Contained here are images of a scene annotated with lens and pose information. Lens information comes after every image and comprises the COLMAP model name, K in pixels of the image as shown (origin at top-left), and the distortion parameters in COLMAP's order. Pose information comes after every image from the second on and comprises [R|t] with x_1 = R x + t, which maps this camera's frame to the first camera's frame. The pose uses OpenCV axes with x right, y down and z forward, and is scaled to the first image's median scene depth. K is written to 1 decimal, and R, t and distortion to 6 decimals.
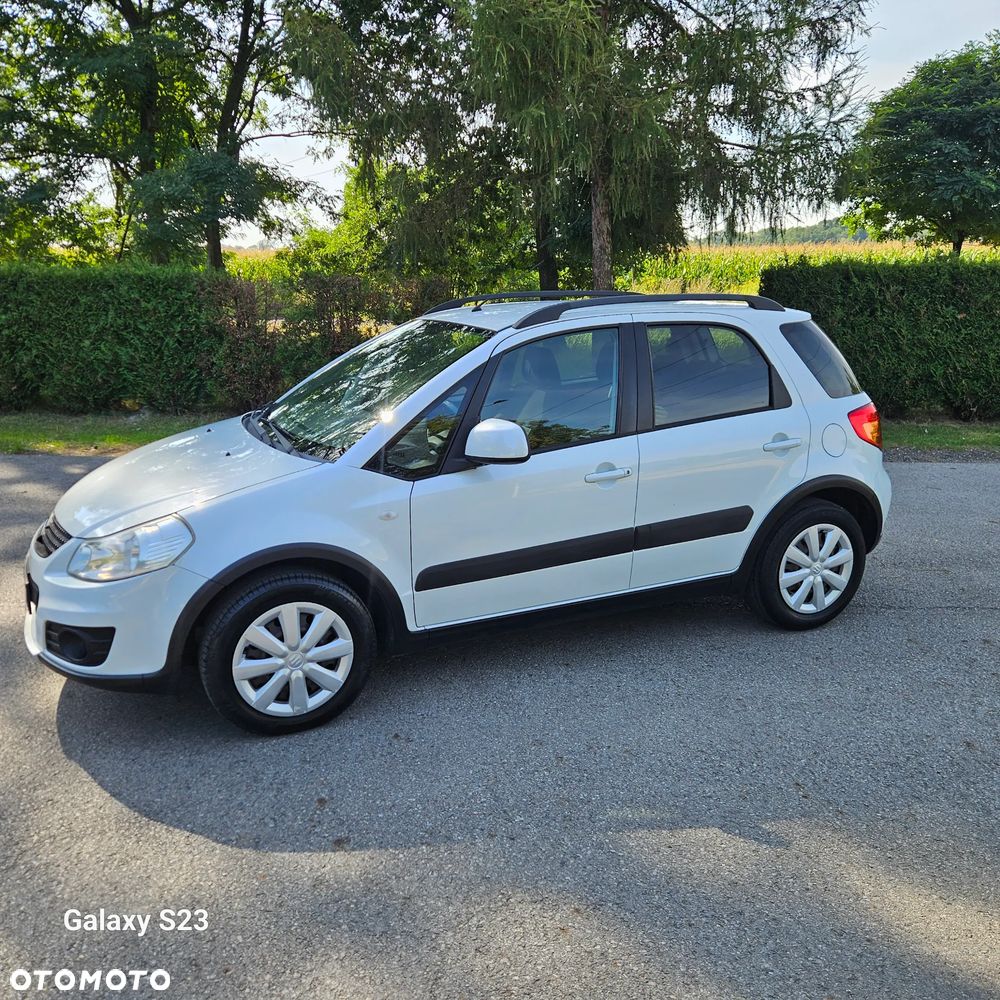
lens RADIAL K [[902.6, 0, 489.8], [0, 902.6, 484.1], [0, 0, 1]] dist [0.074492, -0.056942]
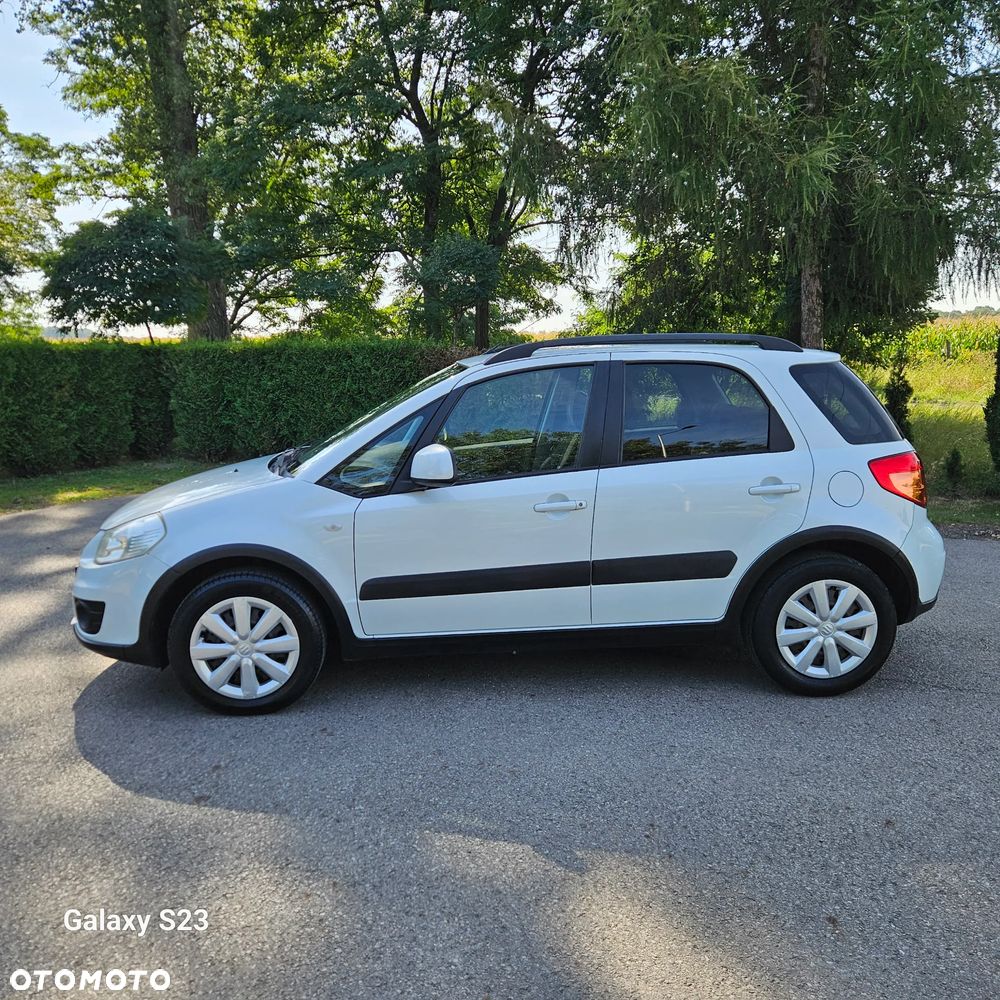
lens RADIAL K [[902.6, 0, 491.6], [0, 902.6, 499.2], [0, 0, 1]] dist [0.074492, -0.056942]
pose [[0.939370, 0.045899, -0.339819, 0.390156], [-0.070391, 0.995708, -0.060096, 0.047185], [0.335602, 0.080373, 0.938569, 0.020101]]
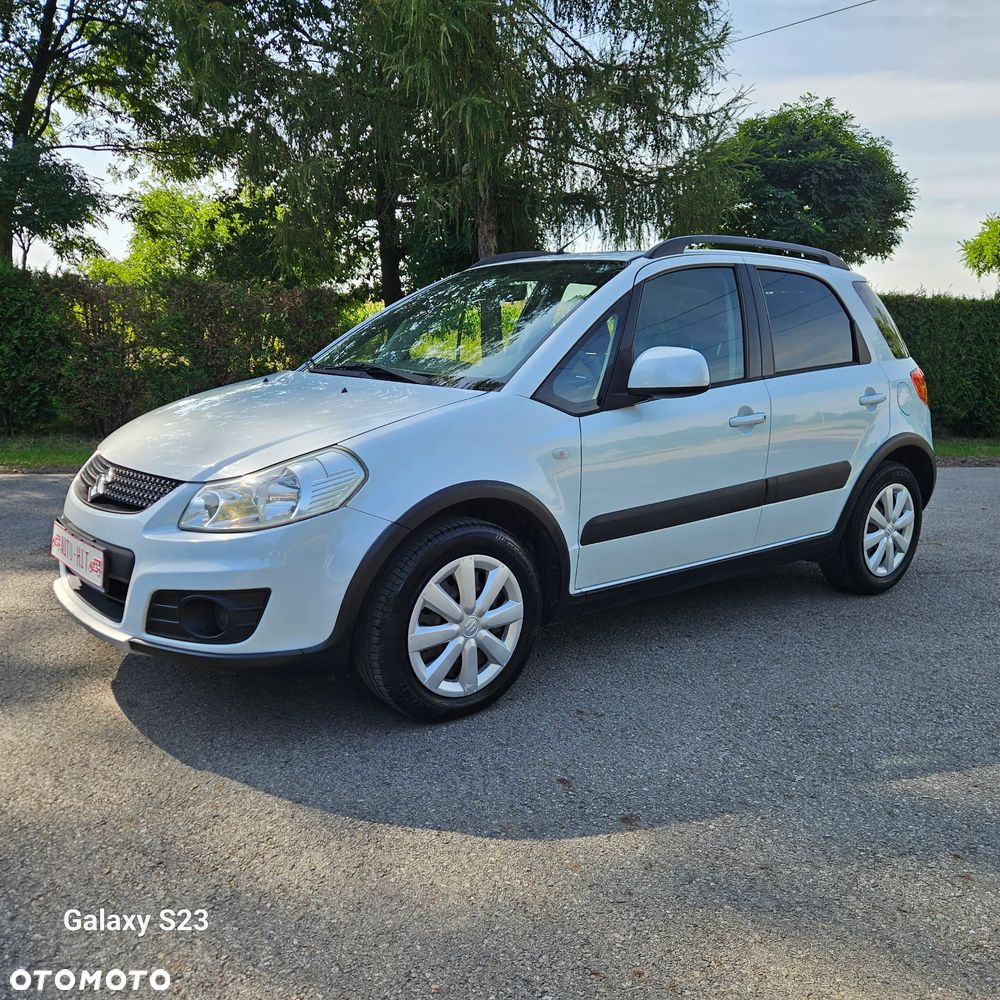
lens RADIAL K [[902.6, 0, 493.4], [0, 902.6, 496.5], [0, 0, 1]] dist [0.074492, -0.056942]
pose [[0.967445, -0.021087, 0.252203, -0.344484], [0.033979, 0.998323, -0.046869, 0.099524], [-0.250792, 0.053913, 0.966539, 0.166161]]
